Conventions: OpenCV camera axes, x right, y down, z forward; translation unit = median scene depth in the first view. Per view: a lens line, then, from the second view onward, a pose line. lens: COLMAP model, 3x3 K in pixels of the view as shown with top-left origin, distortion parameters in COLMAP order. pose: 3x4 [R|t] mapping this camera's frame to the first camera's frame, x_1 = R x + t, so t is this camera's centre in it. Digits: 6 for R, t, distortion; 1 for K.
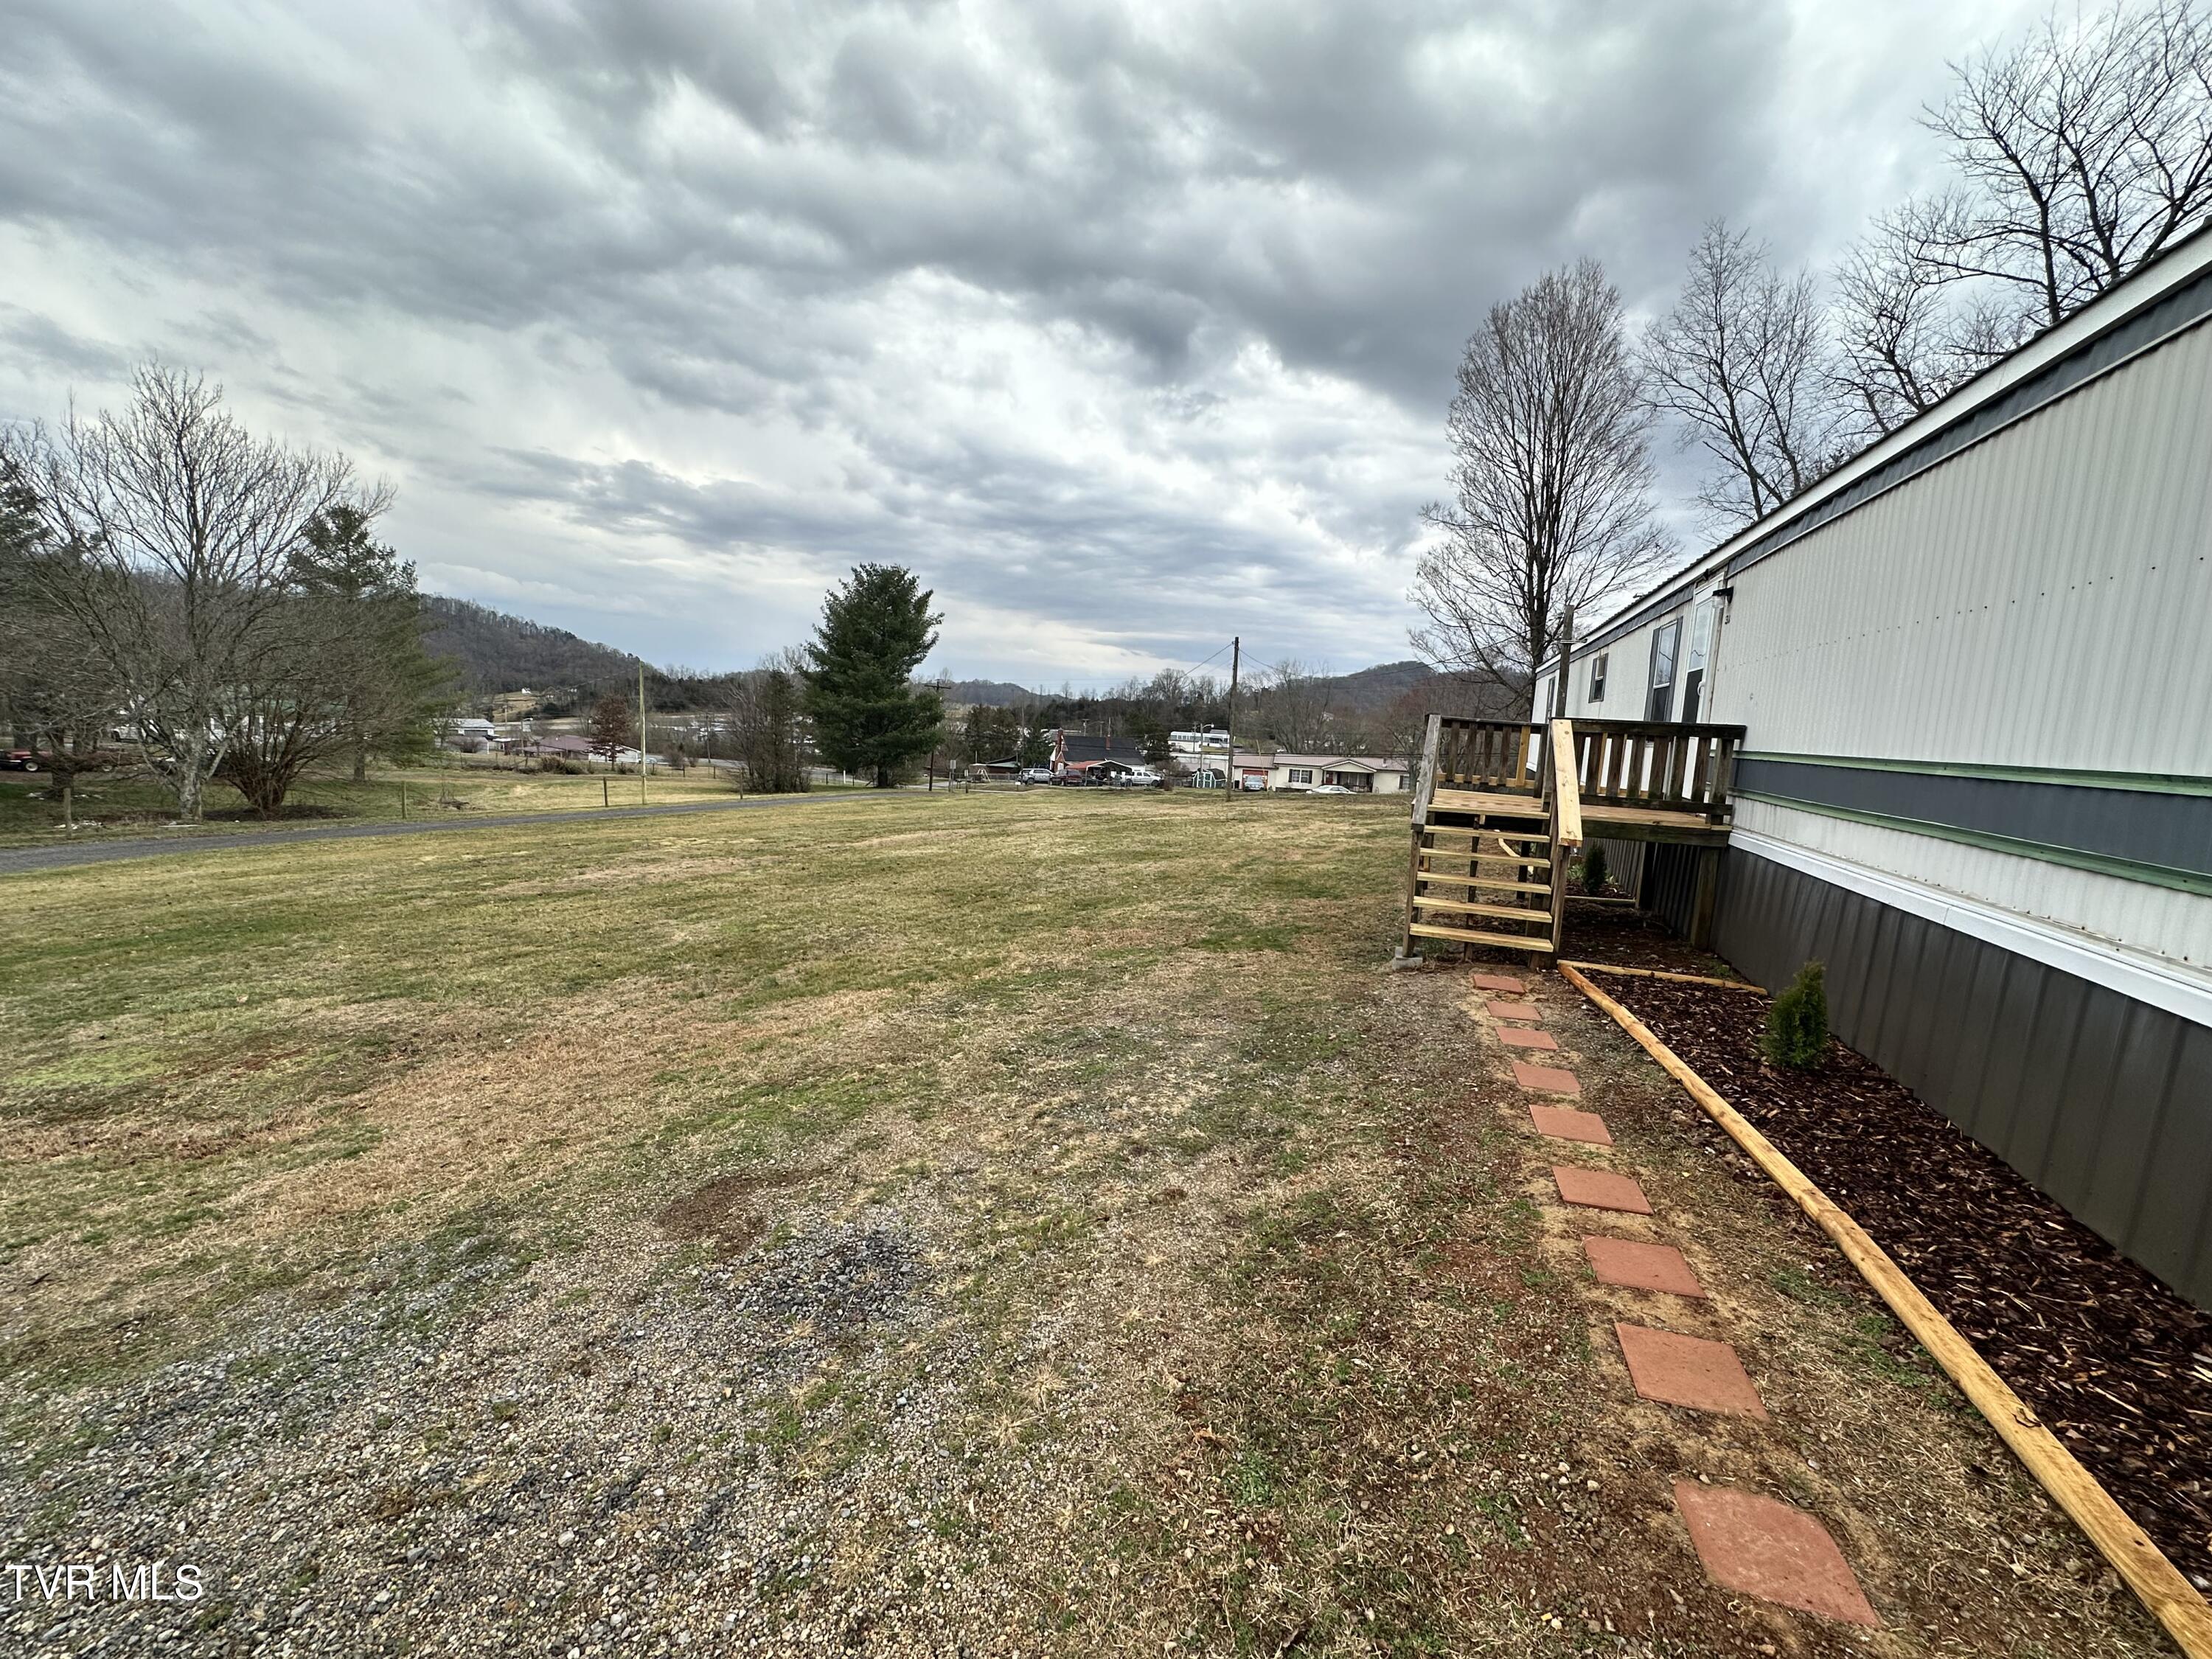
lens RADIAL K [[875.2, 0, 1118.9], [0, 875.2, 834.9], [0, 0, 1]] dist [0.000500, -0.000284]
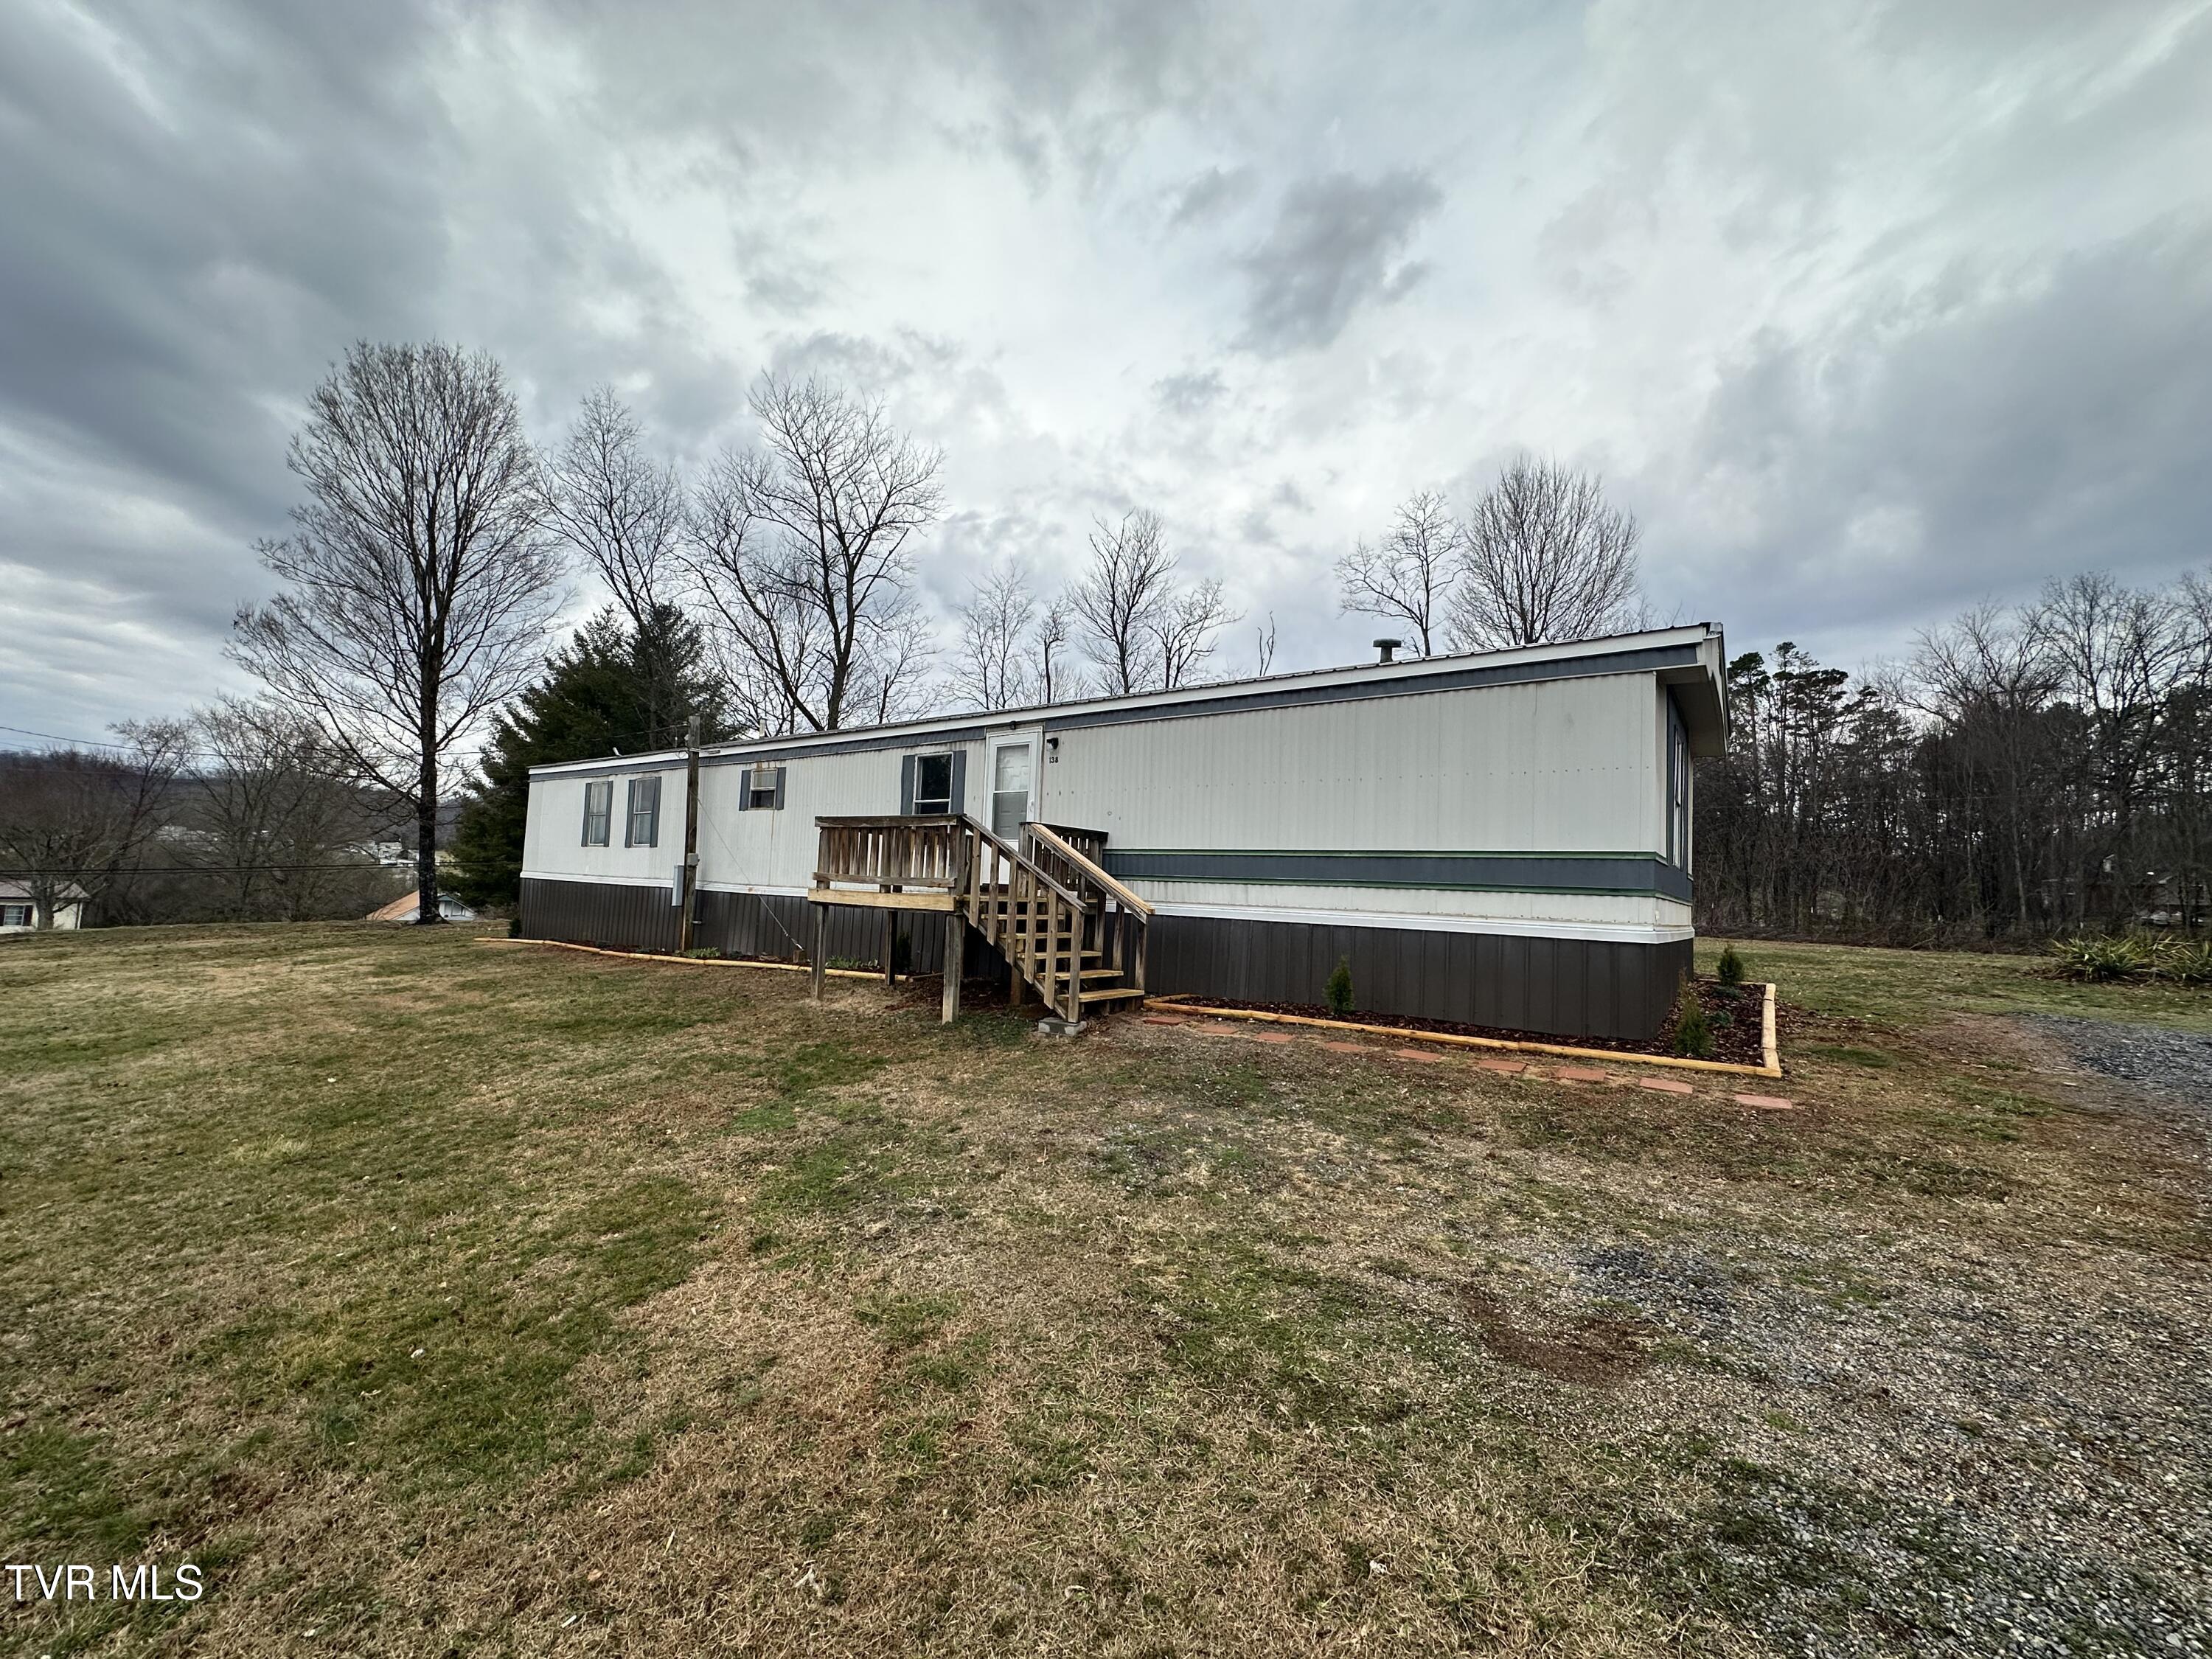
lens RADIAL K [[875.2, 0, 1111.6], [0, 875.2, 838.8], [0, 0, 1]] dist [0.000500, -0.000284]
pose [[0.281707, 0.022739, 0.959231, -0.912943], [0.100386, 0.993534, -0.053033, -0.042095], [-0.954235, 0.111233, 0.277603, 0.730504]]
